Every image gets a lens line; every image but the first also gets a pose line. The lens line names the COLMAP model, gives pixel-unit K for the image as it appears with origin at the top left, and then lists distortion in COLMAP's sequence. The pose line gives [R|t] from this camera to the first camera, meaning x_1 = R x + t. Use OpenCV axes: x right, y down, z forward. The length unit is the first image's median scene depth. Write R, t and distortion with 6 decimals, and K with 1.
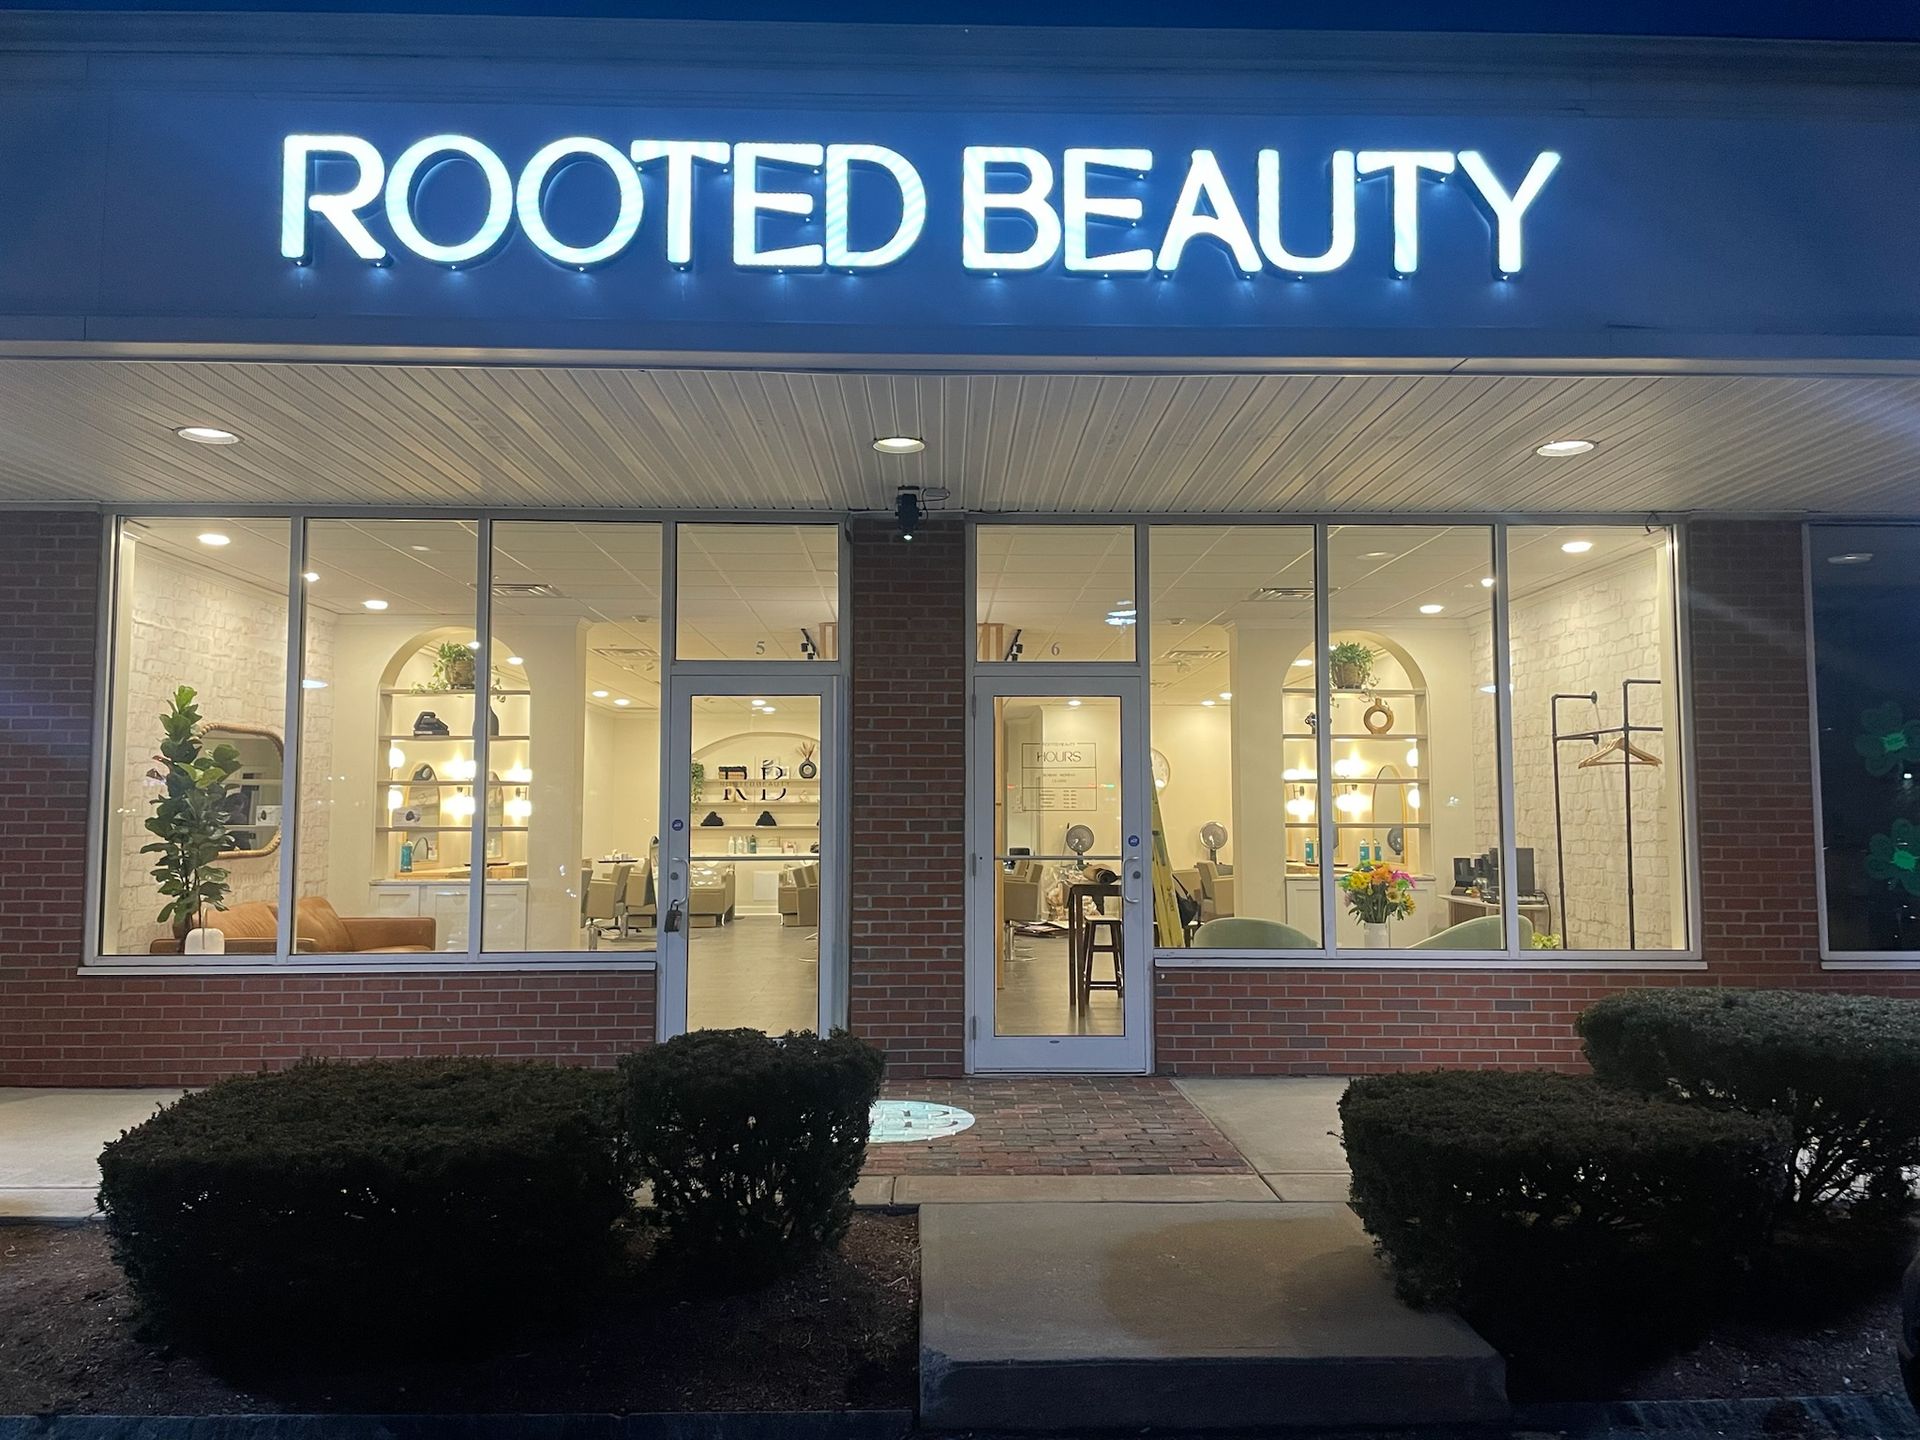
lens RADIAL K [[1435.5, 0, 972.8], [0, 1435.5, 717.3], [0, 0, 1]] dist [0.088946, -0.106231]
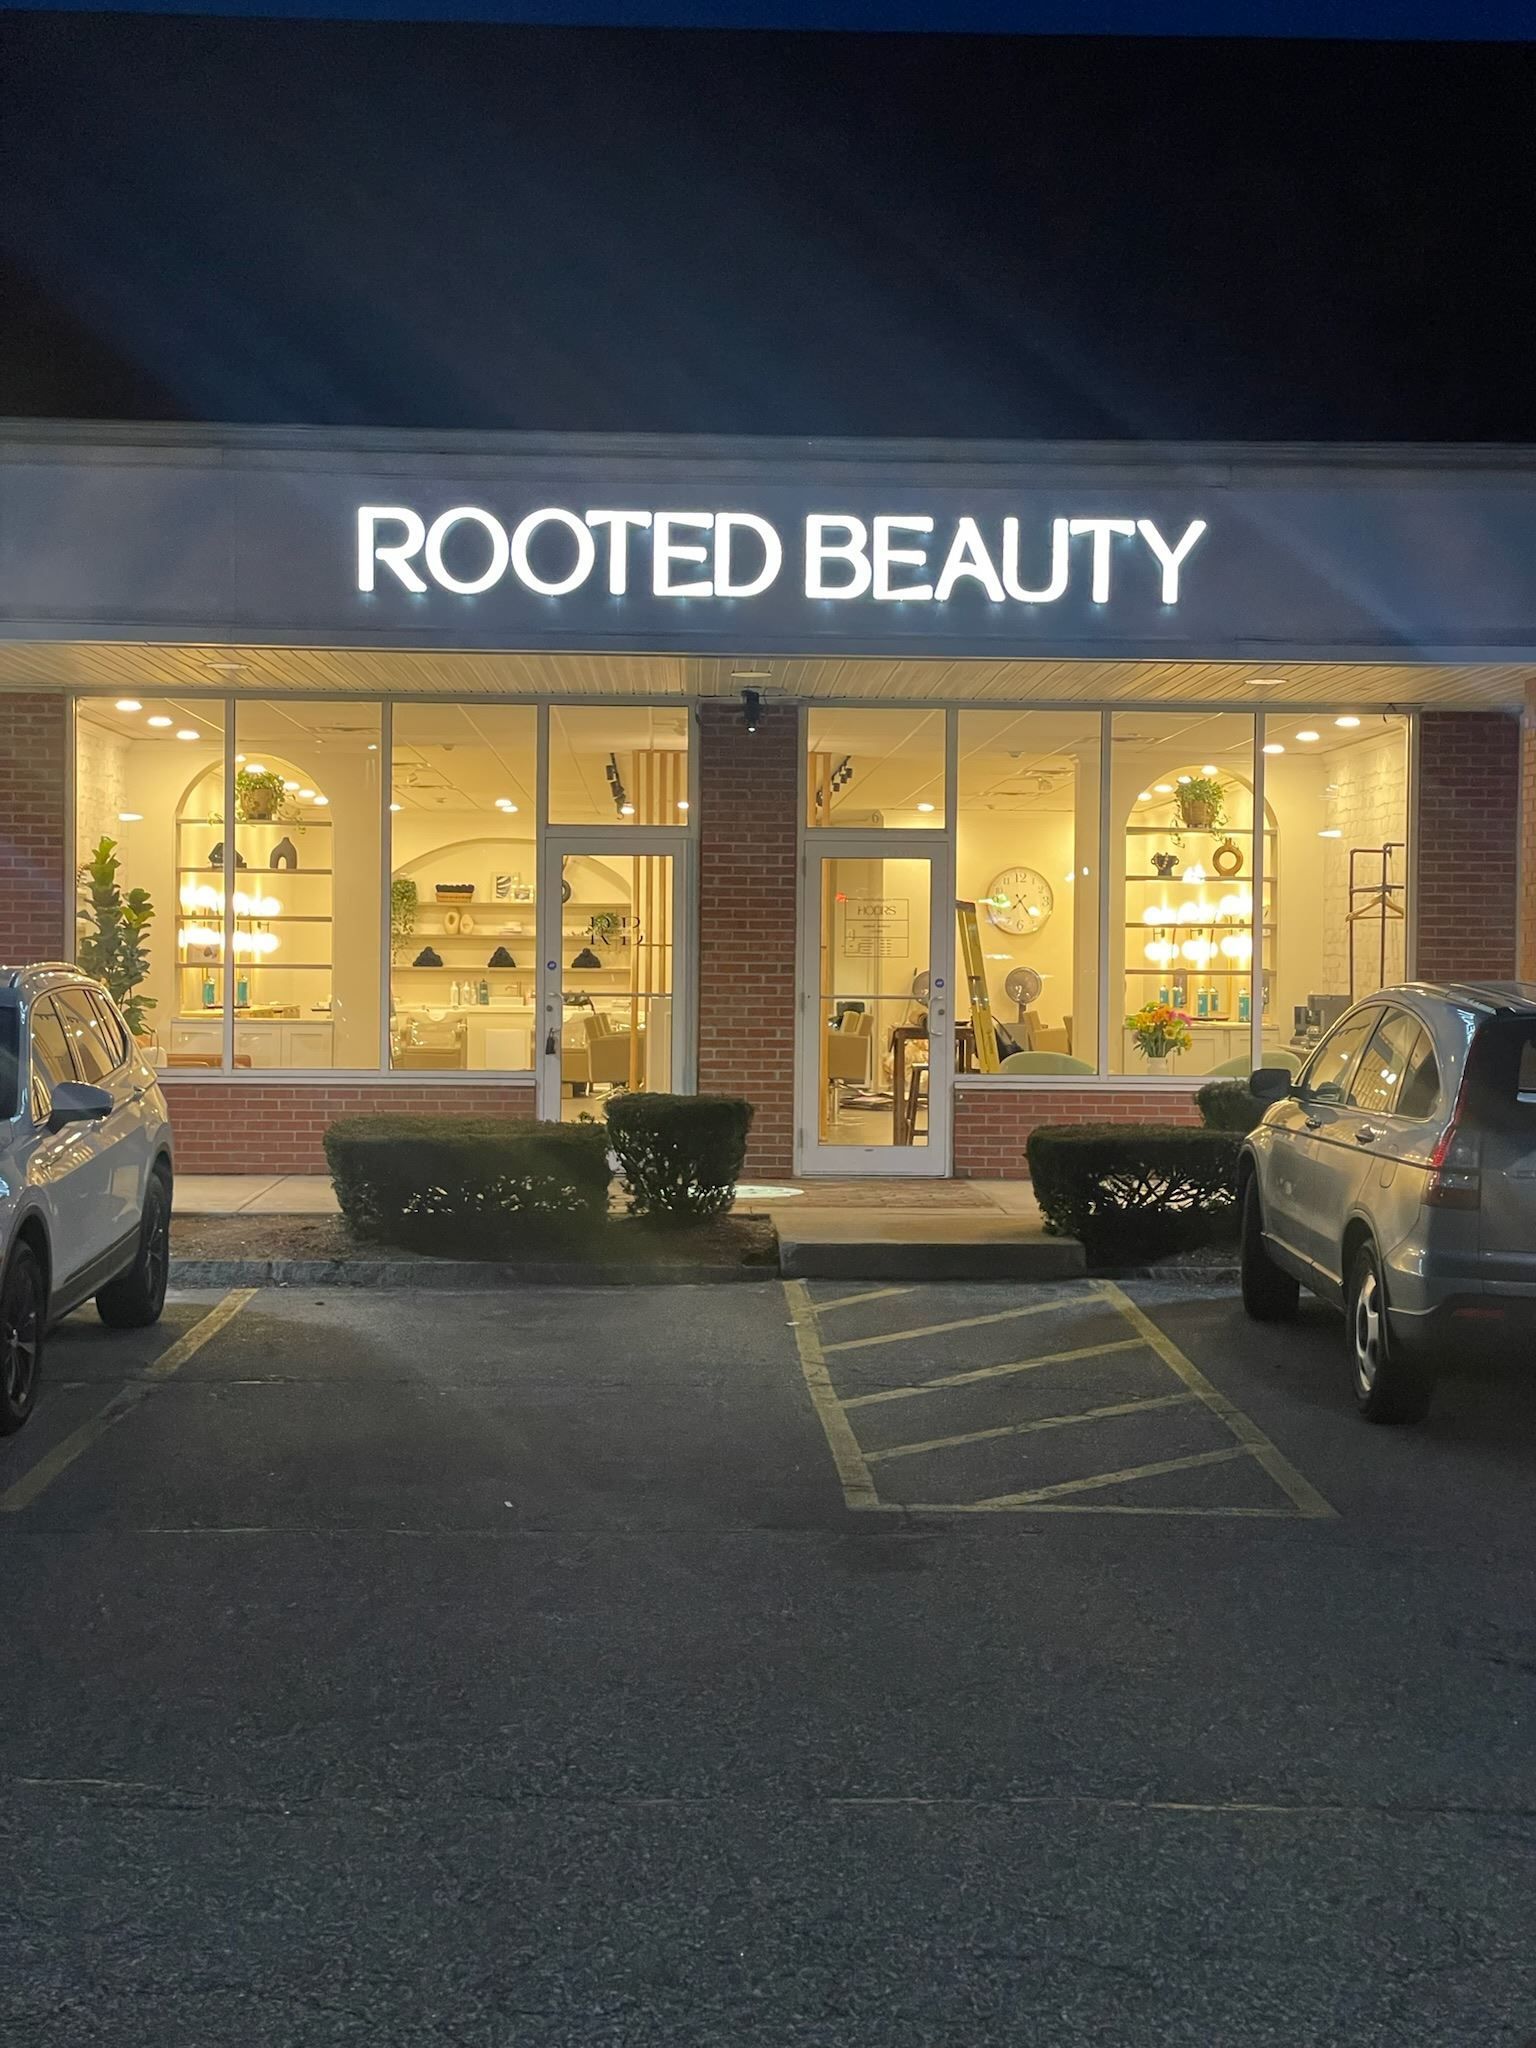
lens RADIAL K [[3054.2, 0, 770.8], [0, 3054.2, 1010.4], [0, 0, 1]] dist [0.146502, 0.000000]
pose [[0.999948, 0.009979, 0.002139, -0.030762], [-0.010128, 0.996098, 0.087671, -0.109823], [-0.001255, -0.087688, 0.996147, -1.496568]]
